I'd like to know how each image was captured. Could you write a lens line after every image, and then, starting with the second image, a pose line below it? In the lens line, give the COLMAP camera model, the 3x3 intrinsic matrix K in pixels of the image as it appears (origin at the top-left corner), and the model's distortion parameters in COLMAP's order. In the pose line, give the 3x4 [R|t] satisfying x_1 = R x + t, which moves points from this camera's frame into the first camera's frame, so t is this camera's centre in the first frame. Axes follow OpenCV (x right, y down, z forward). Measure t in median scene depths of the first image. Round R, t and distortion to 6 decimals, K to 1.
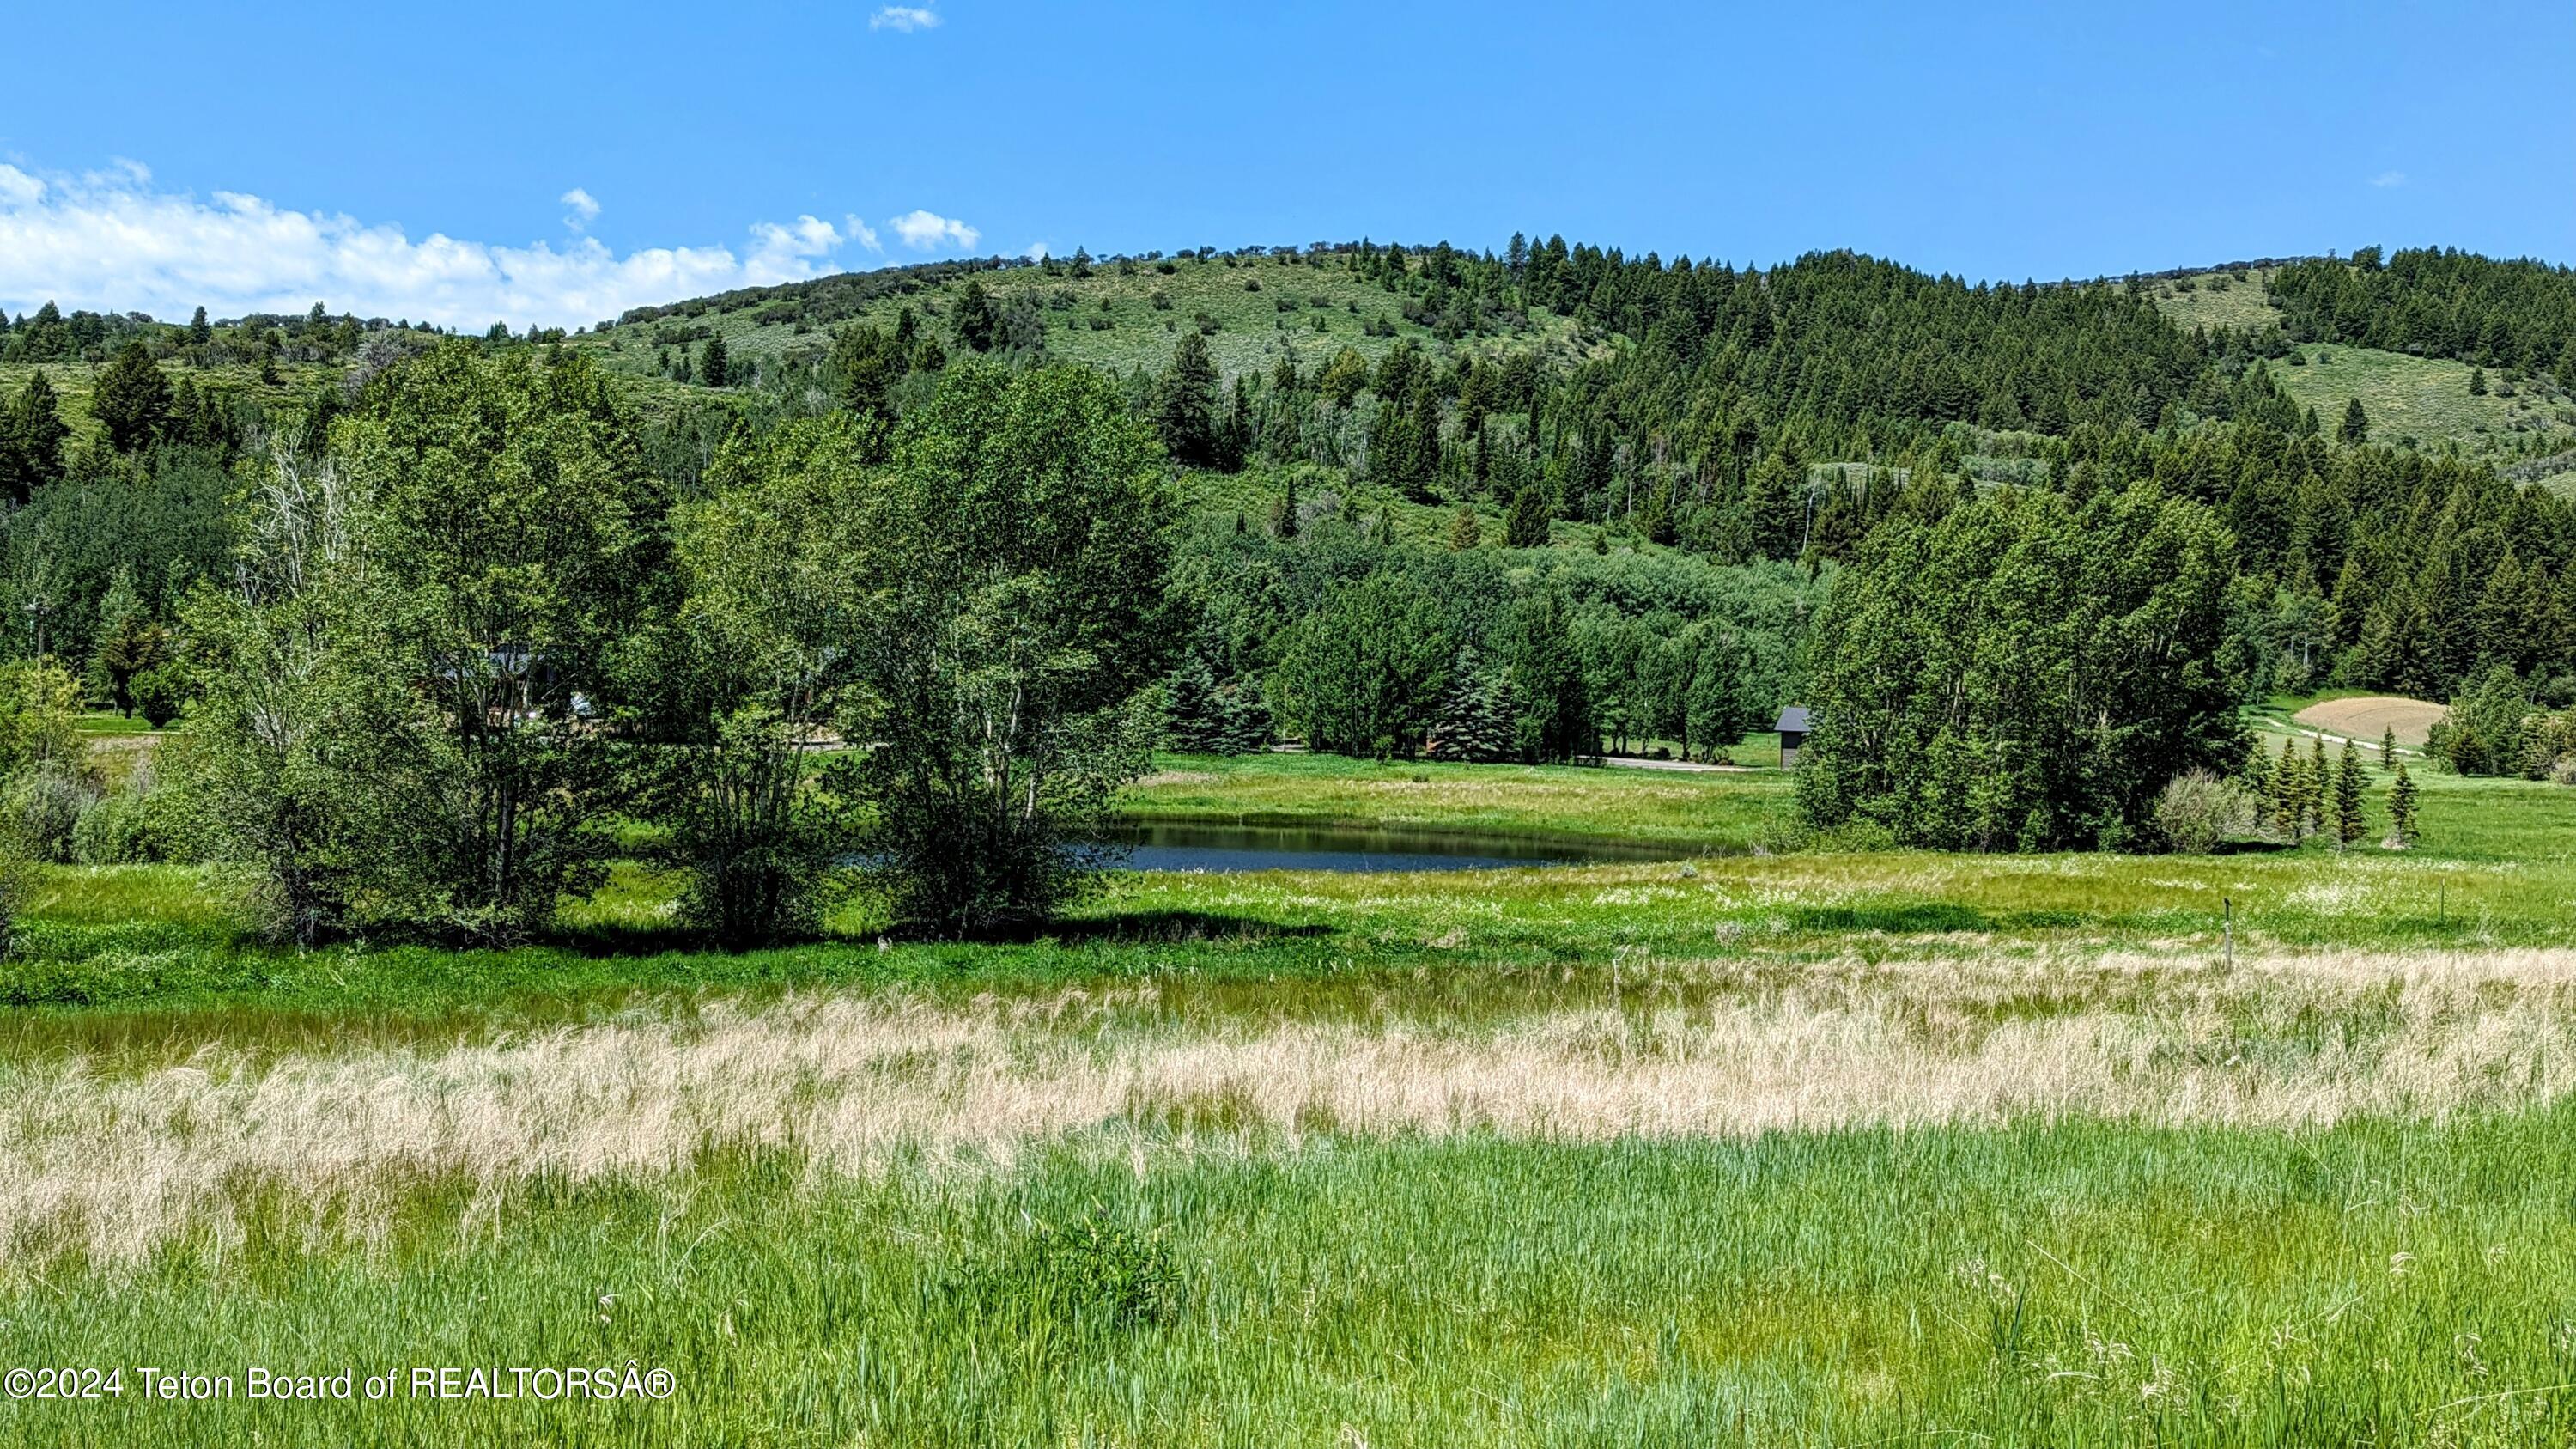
lens RADIAL K [[2397.5, 0, 1295.9], [0, 2397.5, 724.4], [0, 0, 1]] dist [0.085421, -0.055112]
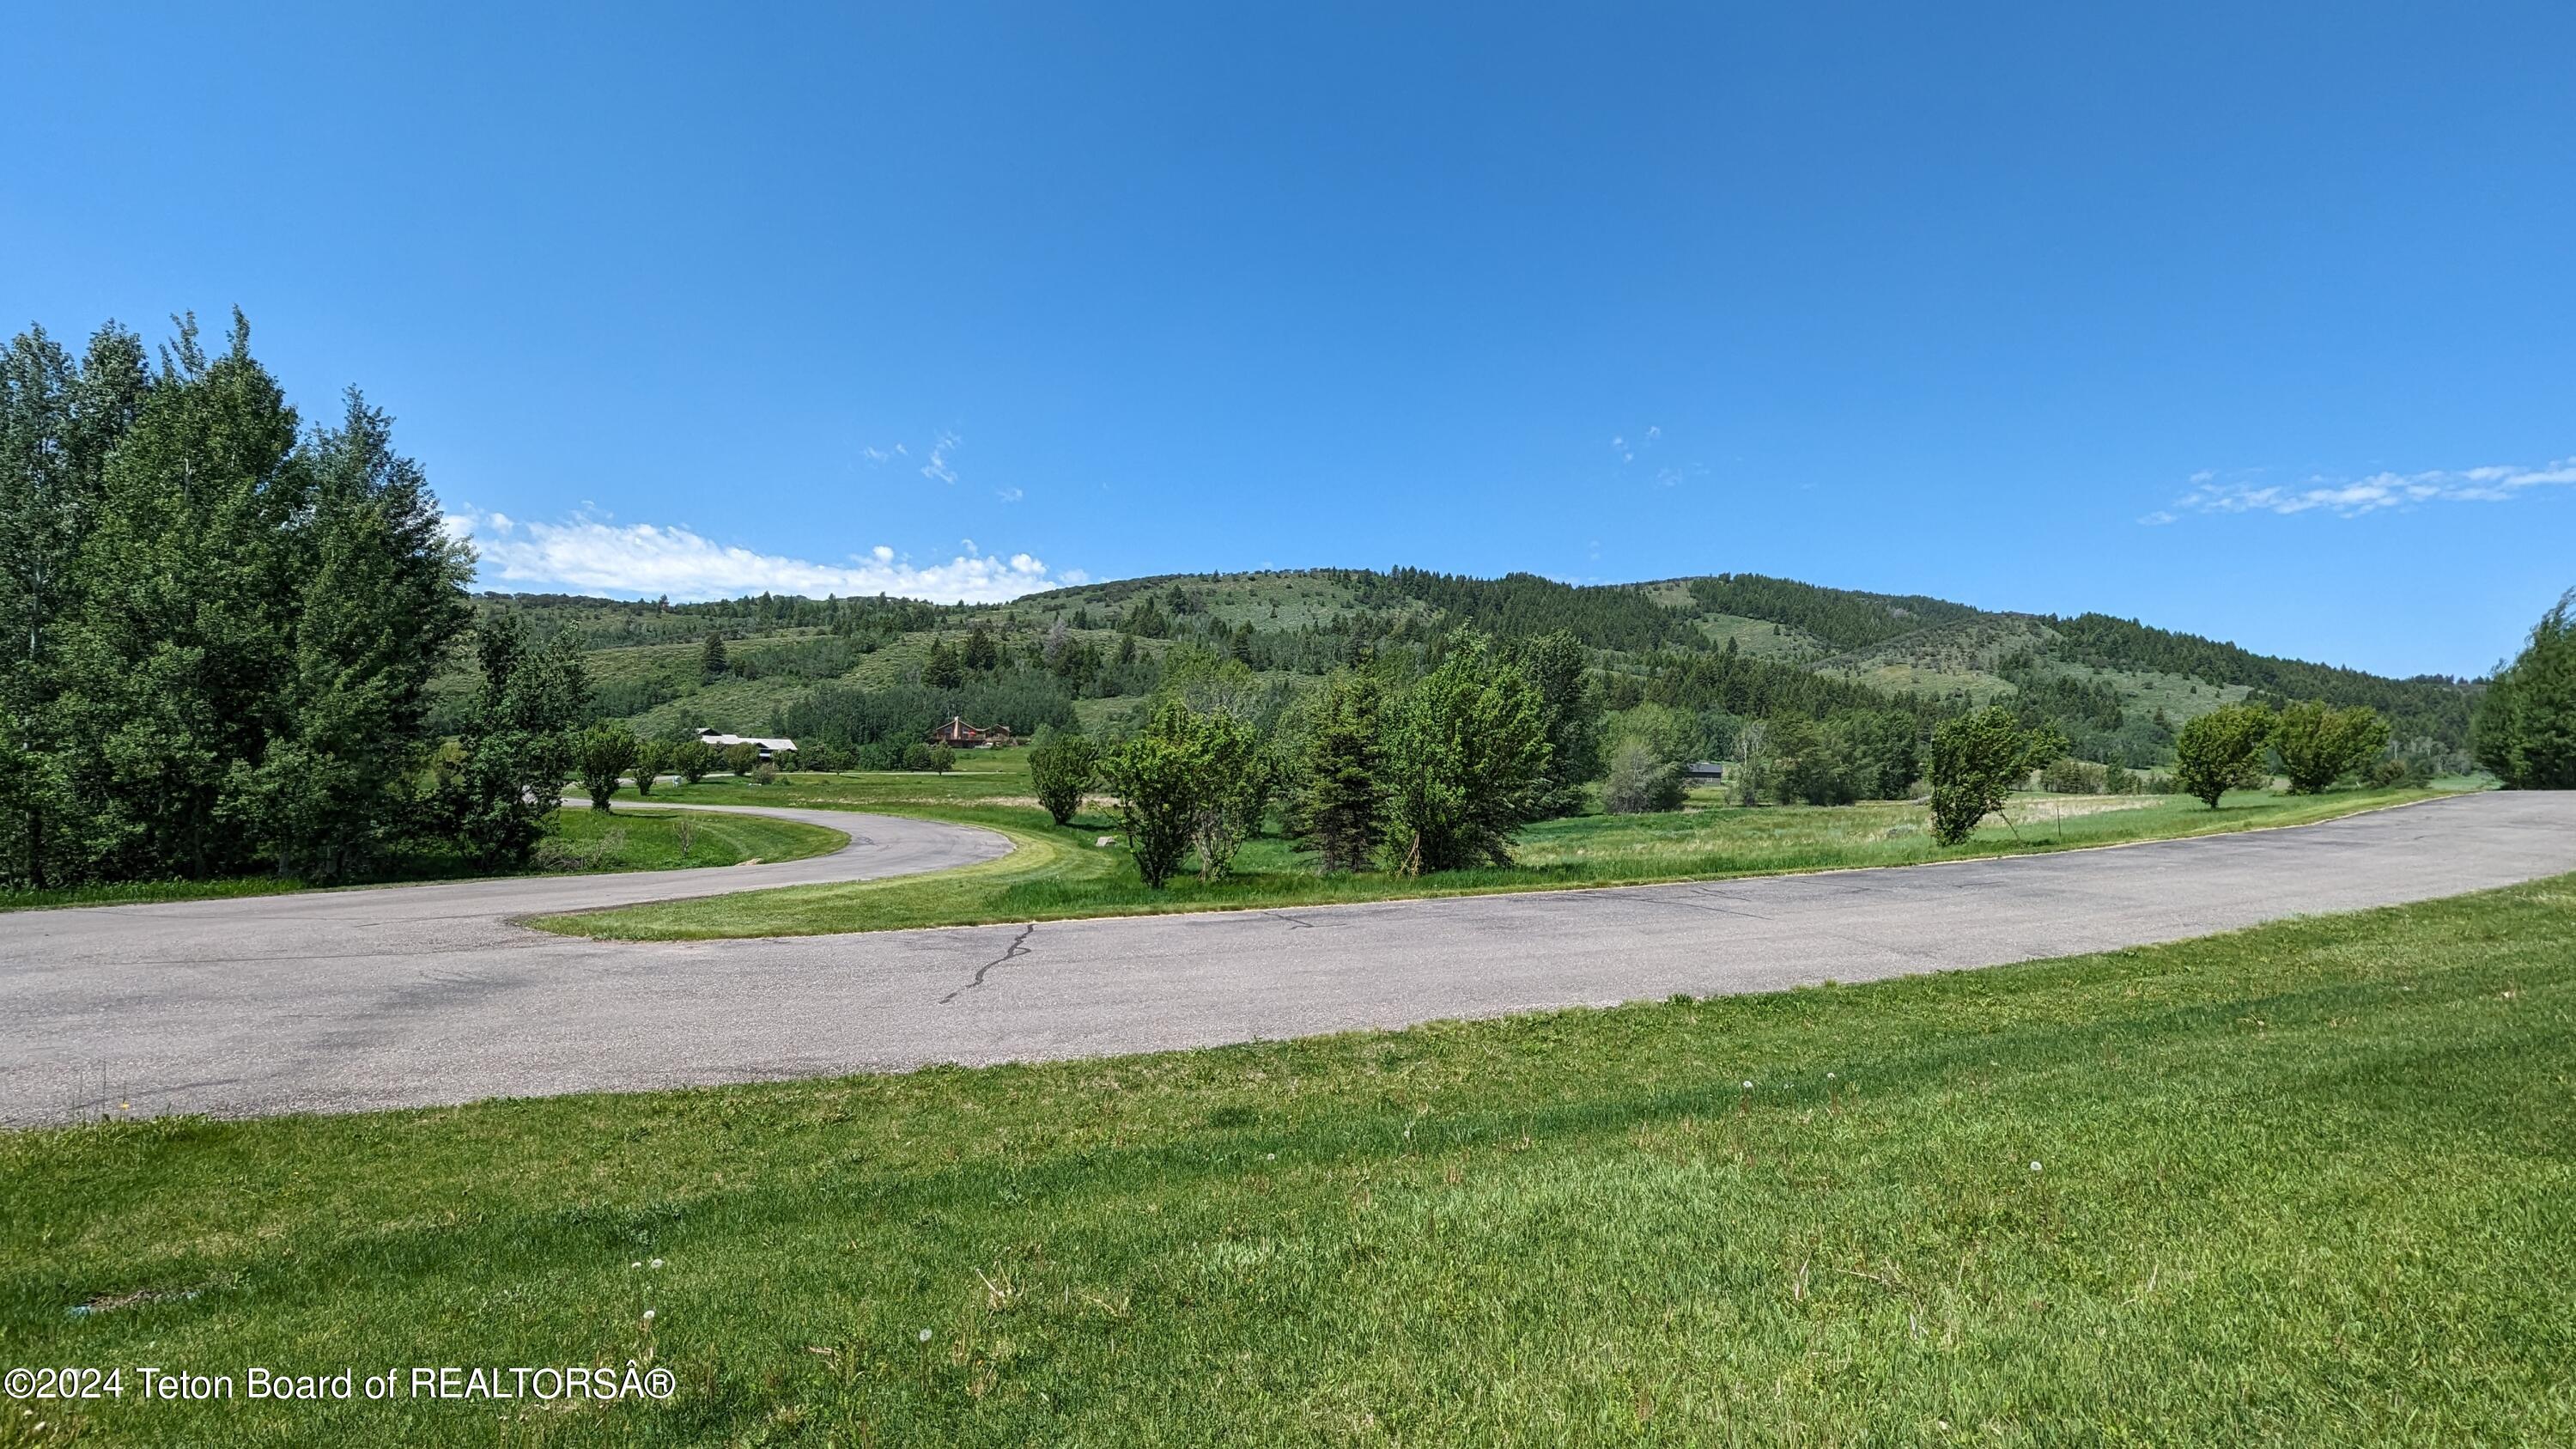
lens RADIAL K [[1126.8, 0, 1273.0], [0, 1126.8, 738.0], [0, 0, 1]] dist [0.019749, -0.001009]
pose [[0.997062, -0.003461, 0.076525, -0.120841], [0.005557, 0.999615, -0.027197, -0.000854], [-0.076401, 0.027542, 0.996697, -0.115298]]
